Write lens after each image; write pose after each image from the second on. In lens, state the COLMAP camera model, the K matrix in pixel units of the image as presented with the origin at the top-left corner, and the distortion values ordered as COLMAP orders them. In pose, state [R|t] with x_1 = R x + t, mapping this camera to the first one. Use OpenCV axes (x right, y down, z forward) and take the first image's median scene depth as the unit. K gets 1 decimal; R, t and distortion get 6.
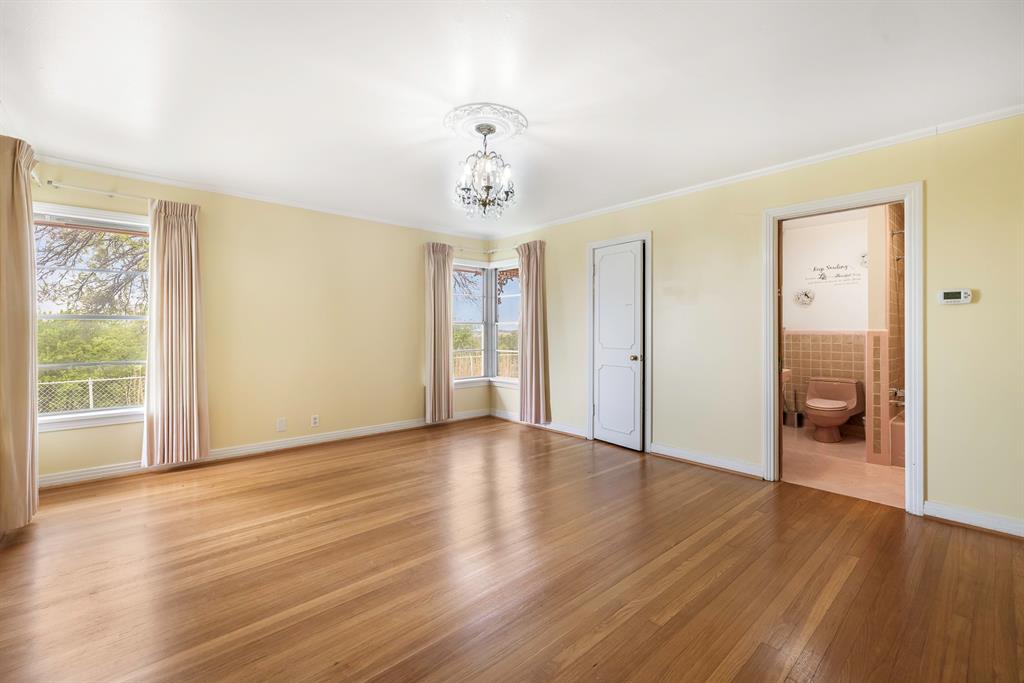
lens RADIAL K [[433.3, 0, 512.3], [0, 433.3, 332.3], [0, 0, 1]] dist [0.002784, 0.000442]
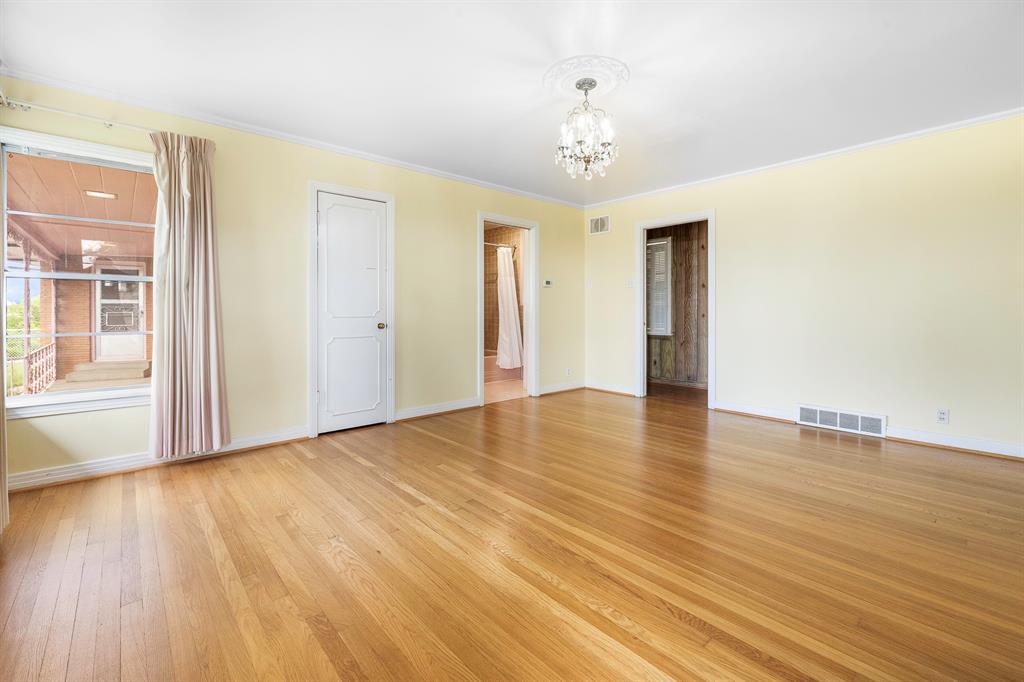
lens RADIAL K [[441.1, 0, 513.5], [0, 441.1, 315.3], [0, 0, 1]] dist [-0.000131, 0.000403]
pose [[-0.001064, -0.009418, 0.999955, -0.867565], [0.008166, 0.999922, 0.009427, 0.039669], [-0.999966, 0.008175, -0.000987, 0.943722]]
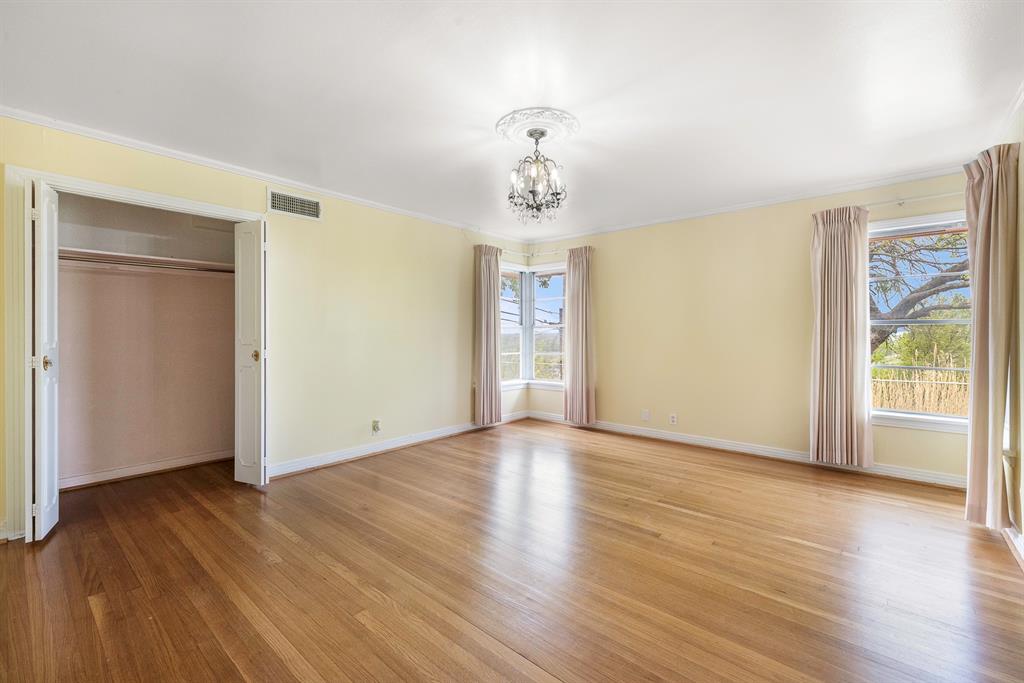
lens RADIAL K [[433.3, 0, 512.3], [0, 433.3, 332.3], [0, 0, 1]] dist [0.002784, 0.000442]
pose [[0.137670, -0.003861, -0.990471, 0.755000], [-0.007254, 0.999962, -0.004906, -0.000231], [0.990452, 0.007861, 0.137636, 0.649026]]
